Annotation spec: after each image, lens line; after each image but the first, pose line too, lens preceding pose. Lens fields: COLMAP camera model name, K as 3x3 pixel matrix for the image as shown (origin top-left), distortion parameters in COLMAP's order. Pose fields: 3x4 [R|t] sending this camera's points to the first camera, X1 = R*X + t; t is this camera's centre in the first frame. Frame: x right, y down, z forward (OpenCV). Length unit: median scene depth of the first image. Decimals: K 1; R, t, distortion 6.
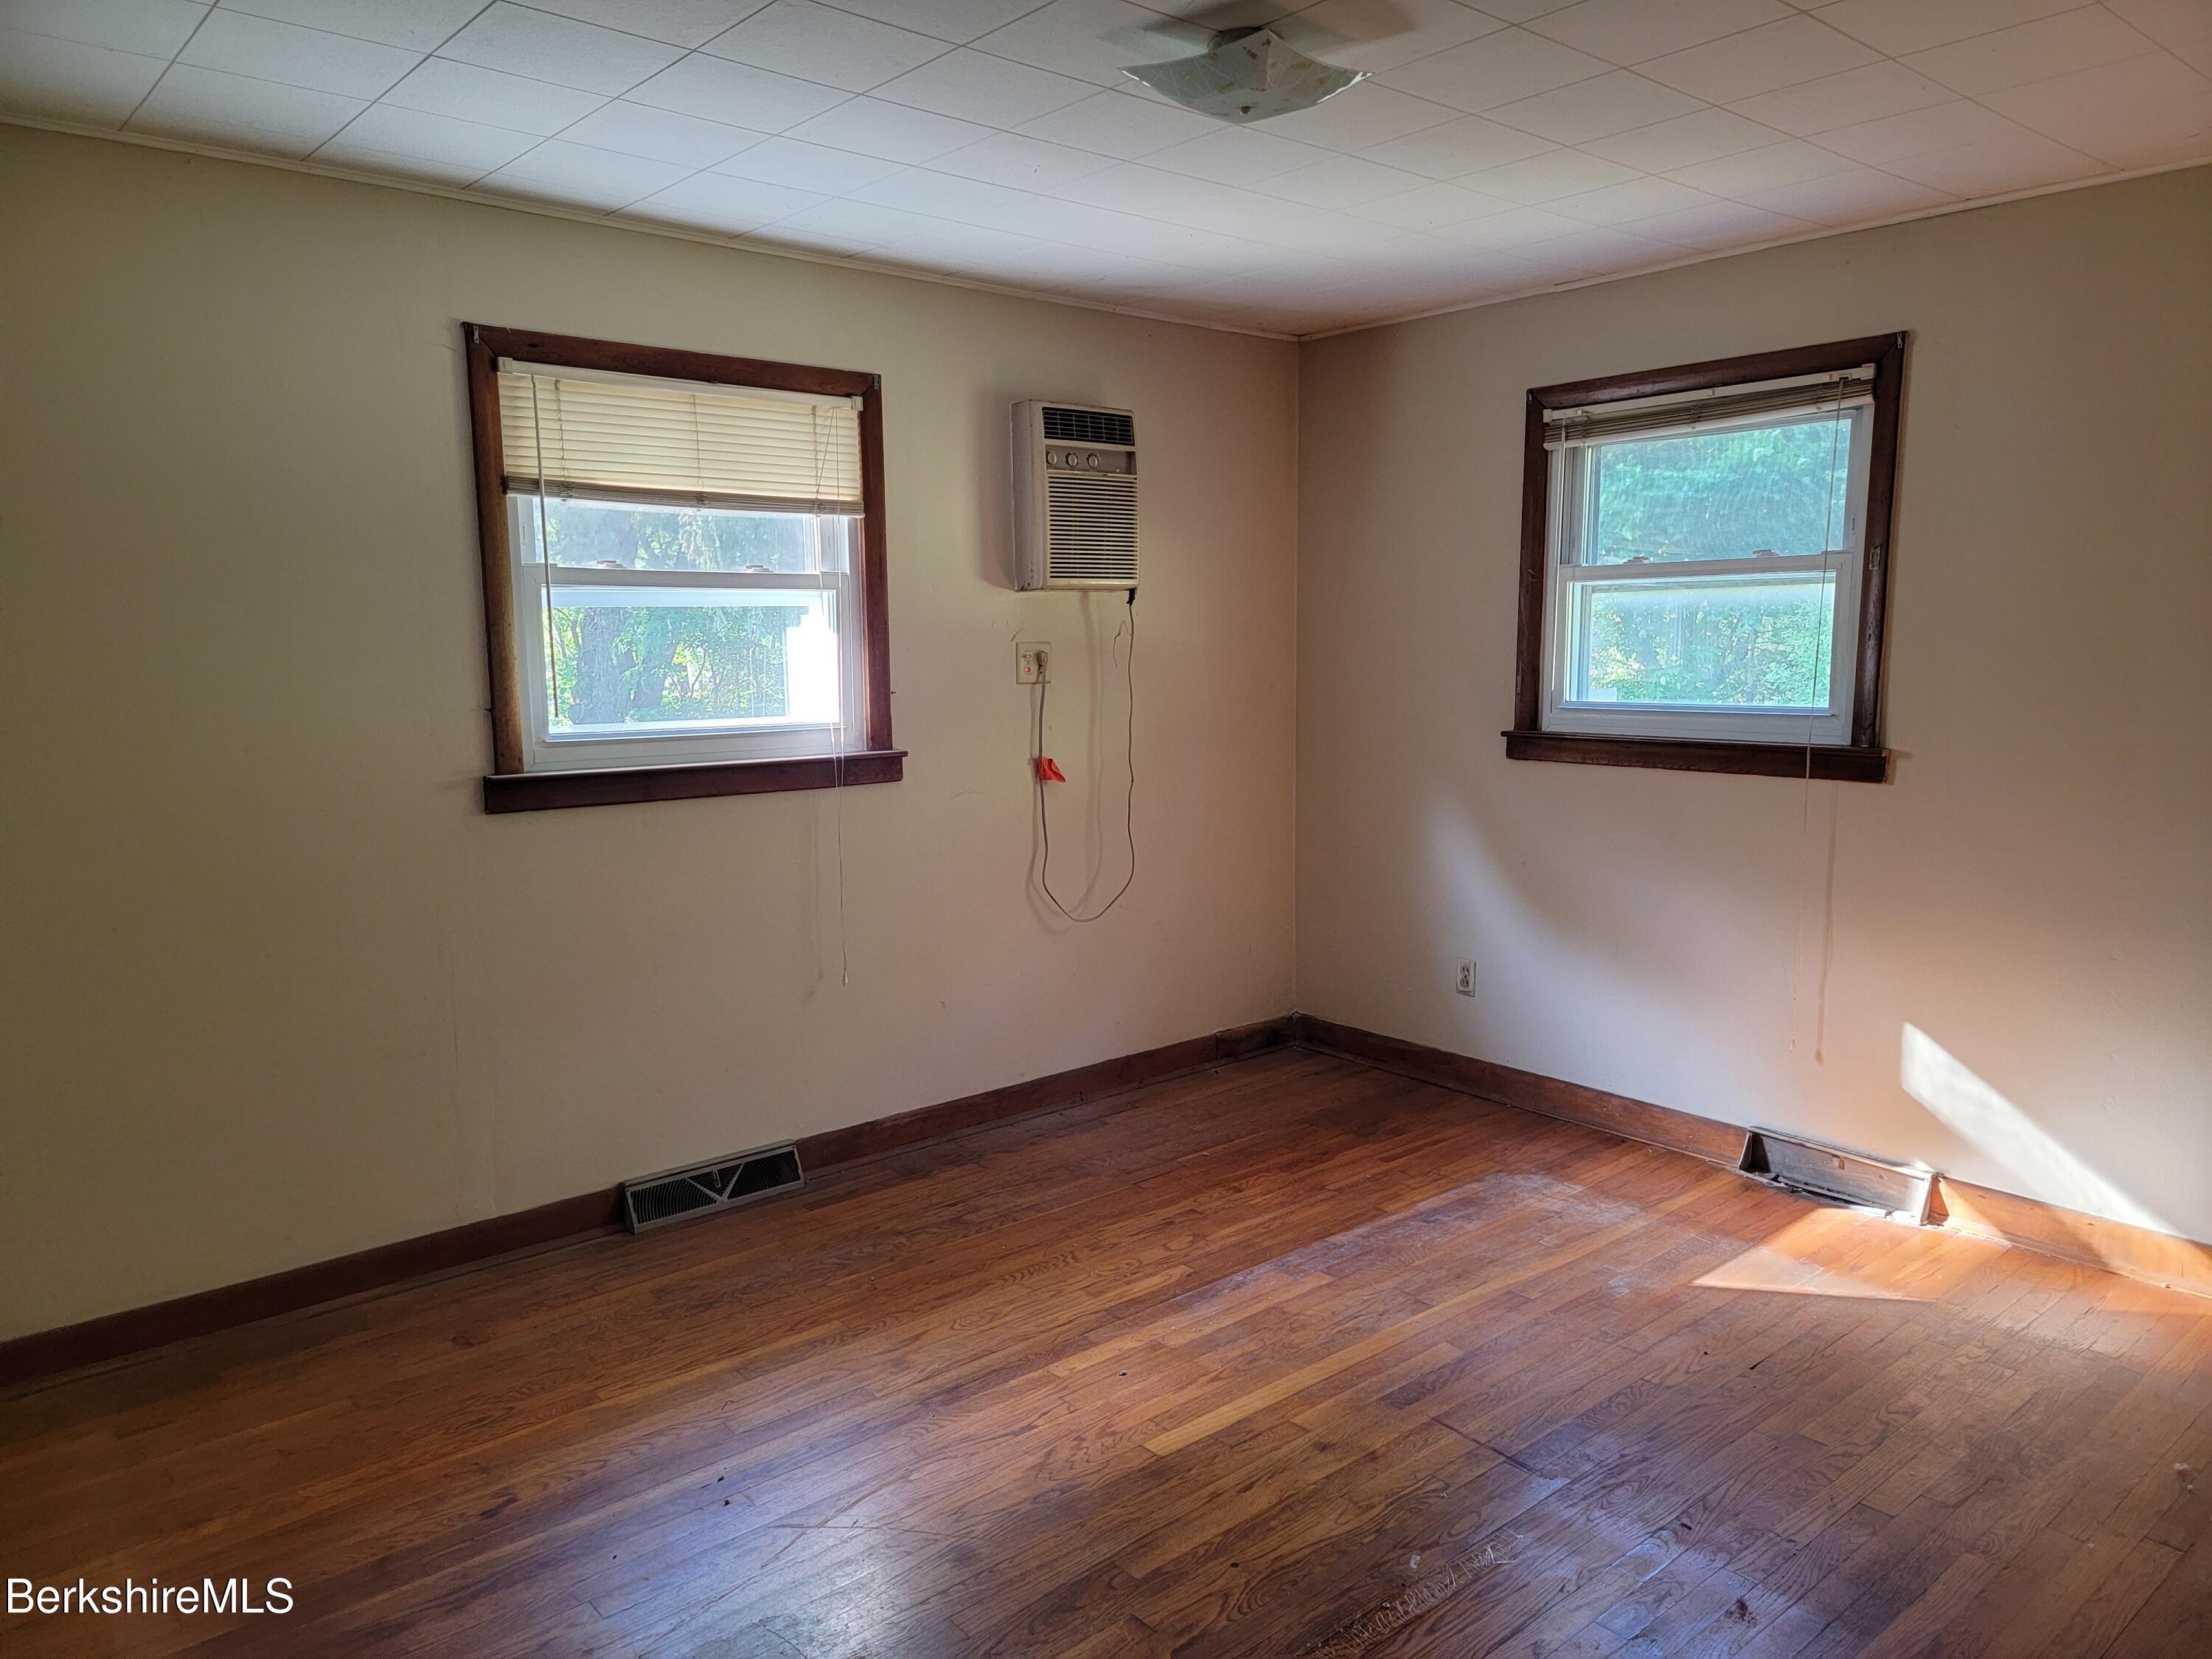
lens RADIAL K [[1526.6, 0, 1106.3], [0, 1526.6, 832.8], [0, 0, 1]] dist [0.072499, -0.063589]
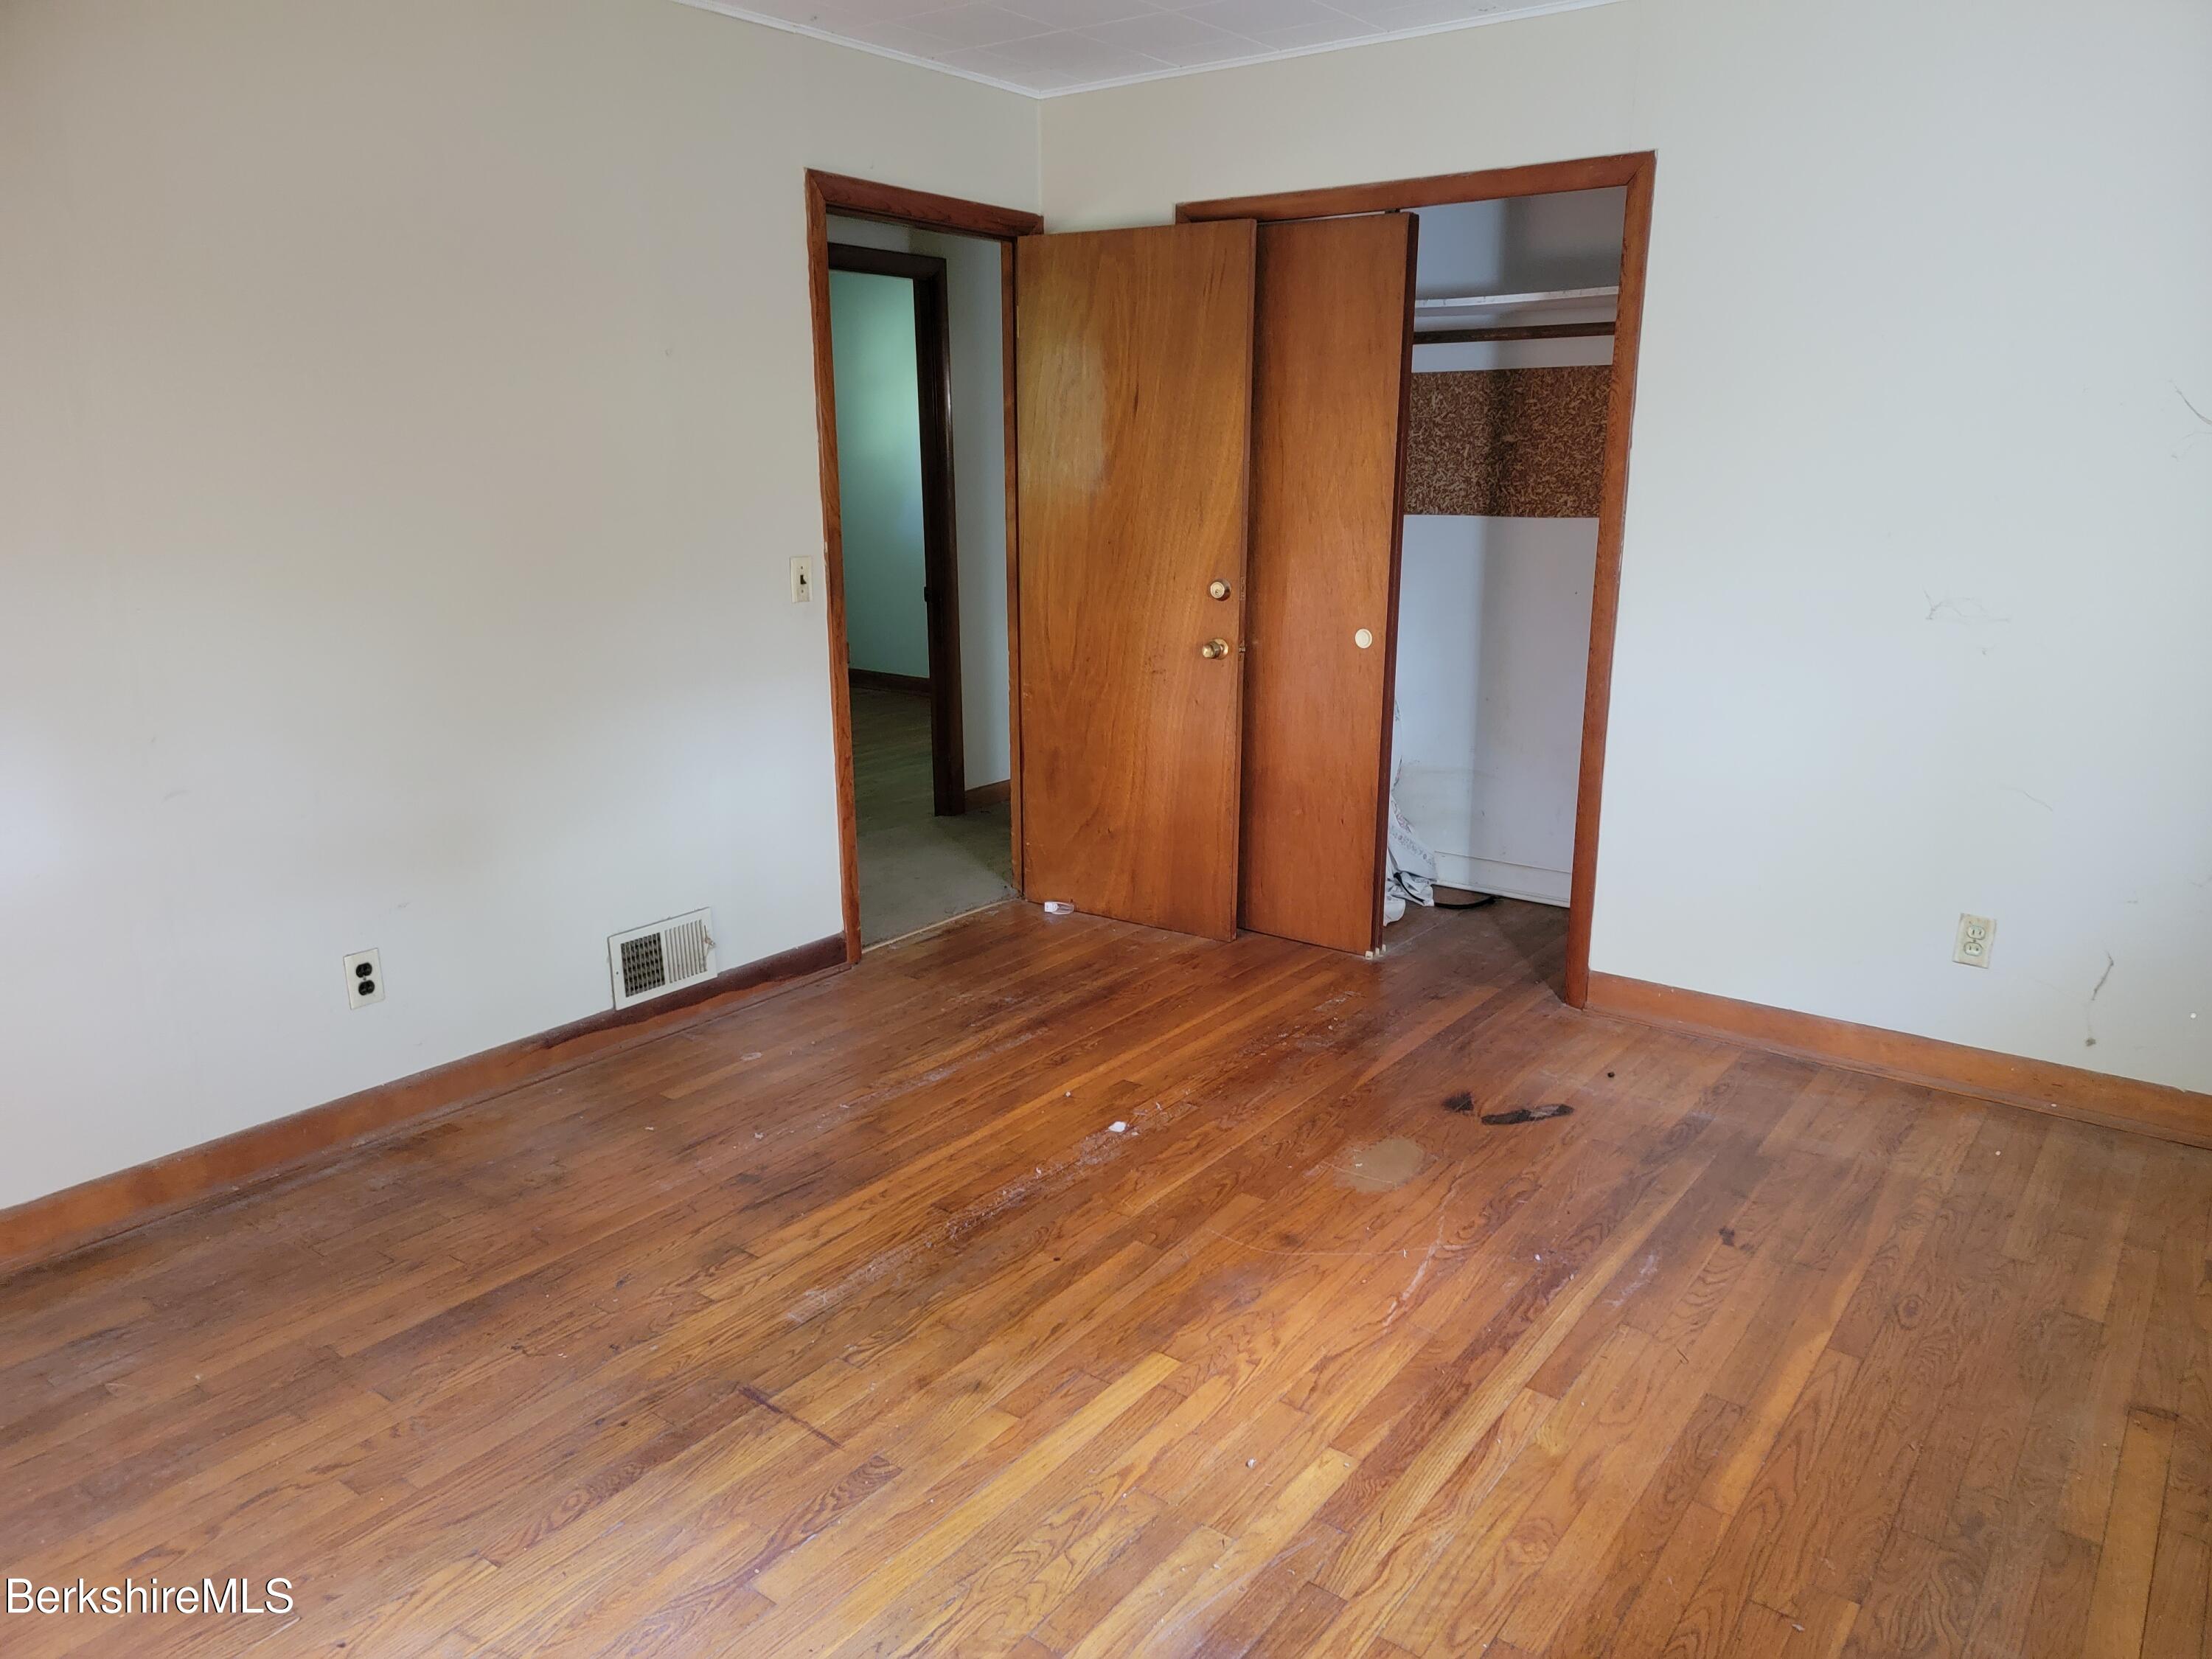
lens RADIAL K [[1526.6, 0, 1105.0], [0, 1526.6, 829.2], [0, 0, 1]] dist [0.072499, -0.063589]
pose [[-0.977244, 0.055027, -0.204856, 0.230169], [-0.024016, 0.930852, 0.364606, -0.207053], [0.210754, 0.361229, -0.908348, 1.682438]]
